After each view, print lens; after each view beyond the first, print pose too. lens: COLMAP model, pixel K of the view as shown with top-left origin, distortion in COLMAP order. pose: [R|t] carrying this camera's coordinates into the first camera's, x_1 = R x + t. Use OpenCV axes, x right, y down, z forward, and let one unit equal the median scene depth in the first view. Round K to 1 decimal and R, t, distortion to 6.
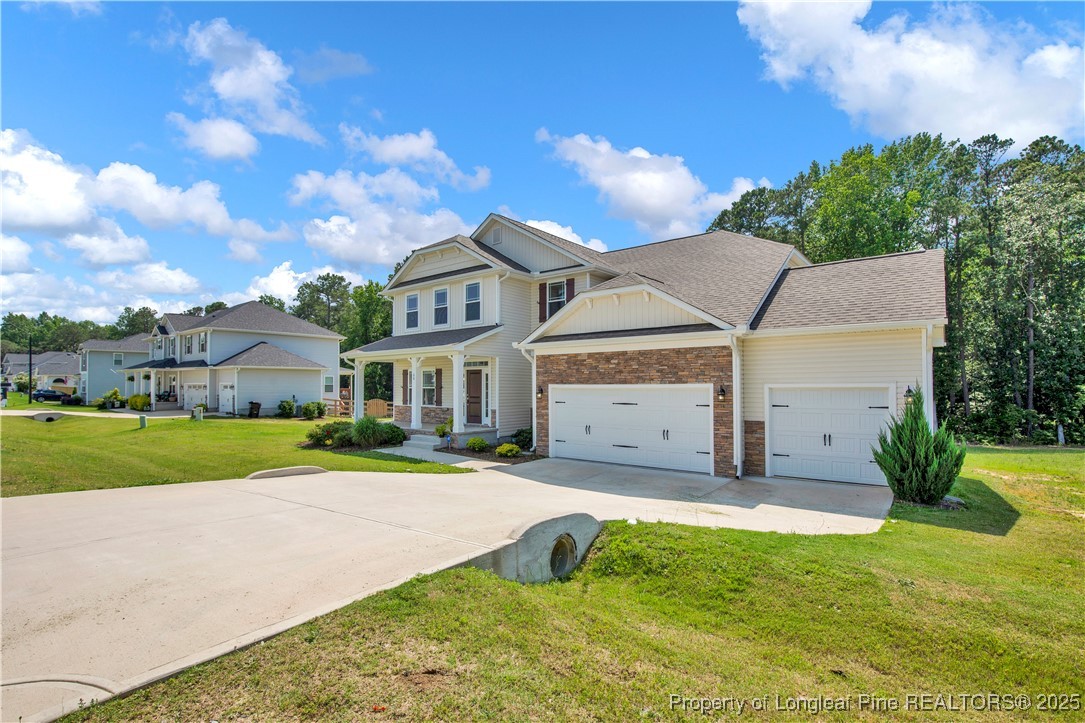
lens RADIAL K [[496.4, 0, 544.8], [0, 496.4, 363.7], [0, 0, 1]] dist [-0.032269, 0.001271]
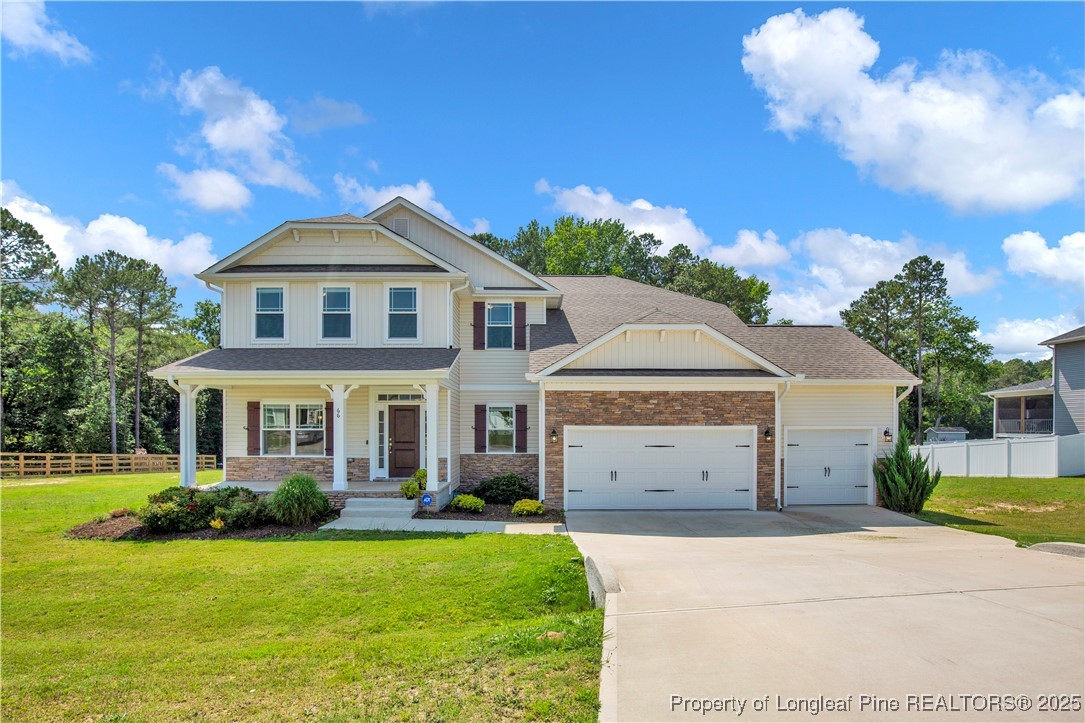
lens RADIAL K [[516.9, 0, 546.8], [0, 516.9, 426.0], [0, 0, 1]] dist [-0.029894, 0.000290]
pose [[0.775469, 0.004319, 0.631371, -0.576838], [-0.029987, 0.999100, 0.029997, 0.016748], [-0.630673, -0.042194, 0.774900, 0.334318]]
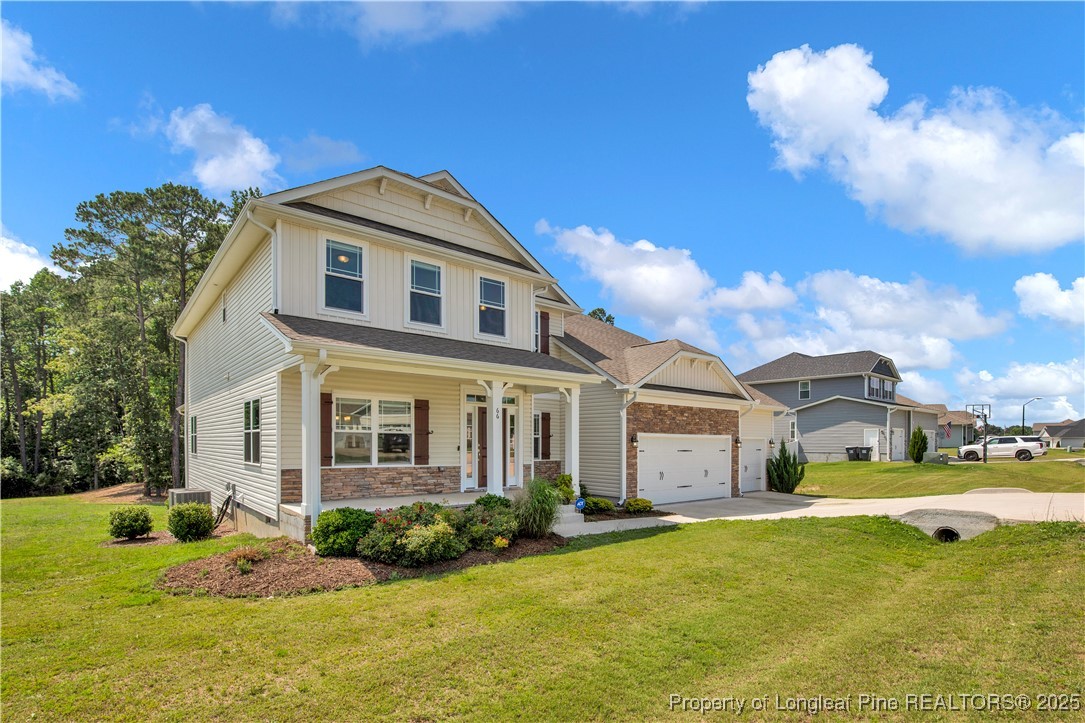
lens RADIAL K [[526.8, 0, 542.3], [0, 526.8, 446.6], [0, 0, 1]] dist [-0.001213, 0.000259]
pose [[0.212996, 0.001145, 0.977052, -1.036589], [-0.047834, 0.998812, 0.009257, 0.068293], [-0.975881, -0.048708, 0.212798, 0.966283]]
